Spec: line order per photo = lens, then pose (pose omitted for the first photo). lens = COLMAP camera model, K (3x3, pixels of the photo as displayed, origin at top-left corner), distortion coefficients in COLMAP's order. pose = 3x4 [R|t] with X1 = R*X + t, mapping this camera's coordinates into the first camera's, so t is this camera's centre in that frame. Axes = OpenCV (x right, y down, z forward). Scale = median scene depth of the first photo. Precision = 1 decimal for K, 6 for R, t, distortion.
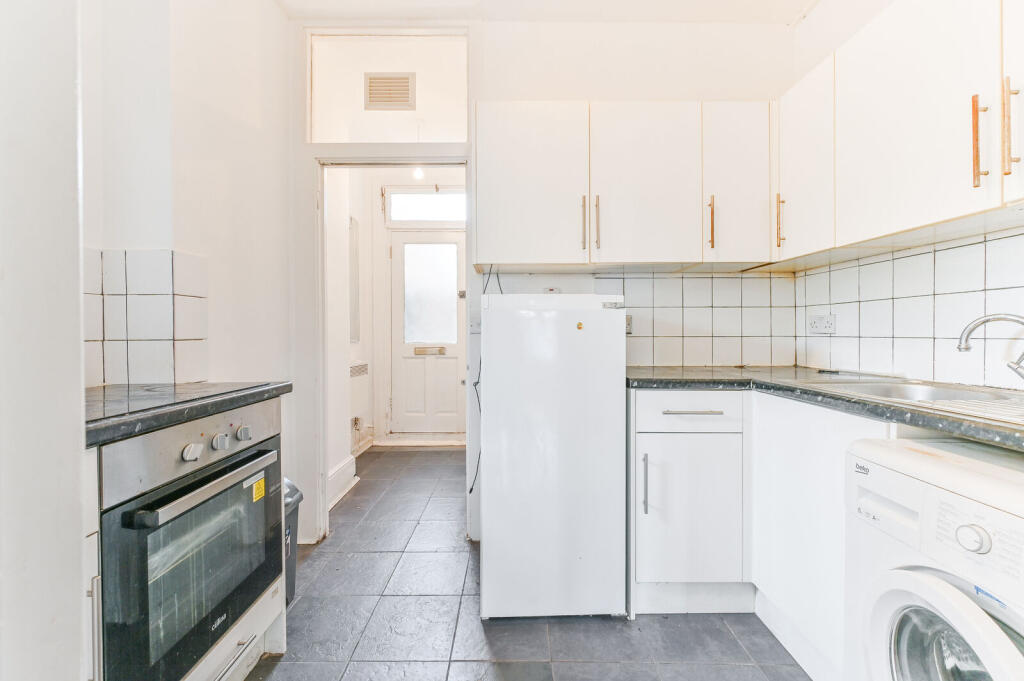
lens RADIAL K [[406.1, 0, 512.3], [0, 406.1, 338.7], [0, 0, 1]] dist [0.000366, -0.000336]
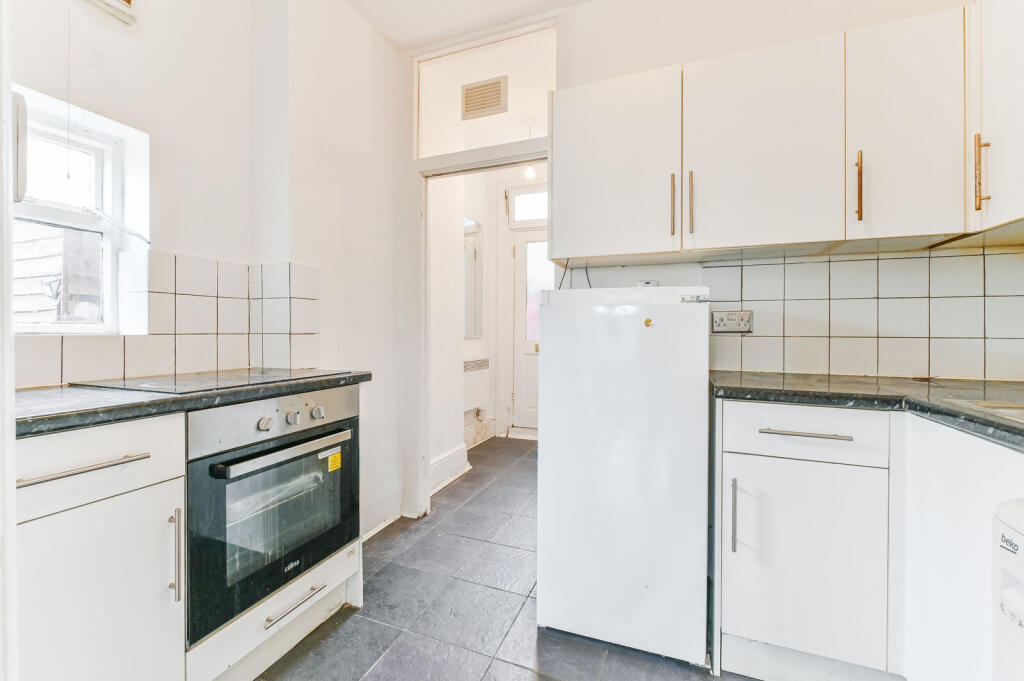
lens RADIAL K [[412.0, 0, 512.3], [0, 412.0, 334.8], [0, 0, 1]] dist [-0.000520, -0.000388]
pose [[0.929825, 0.011030, -0.367838, 0.211344], [-0.012372, 0.999923, -0.001290, -0.000665], [0.367795, 0.005750, 0.929889, 0.058102]]
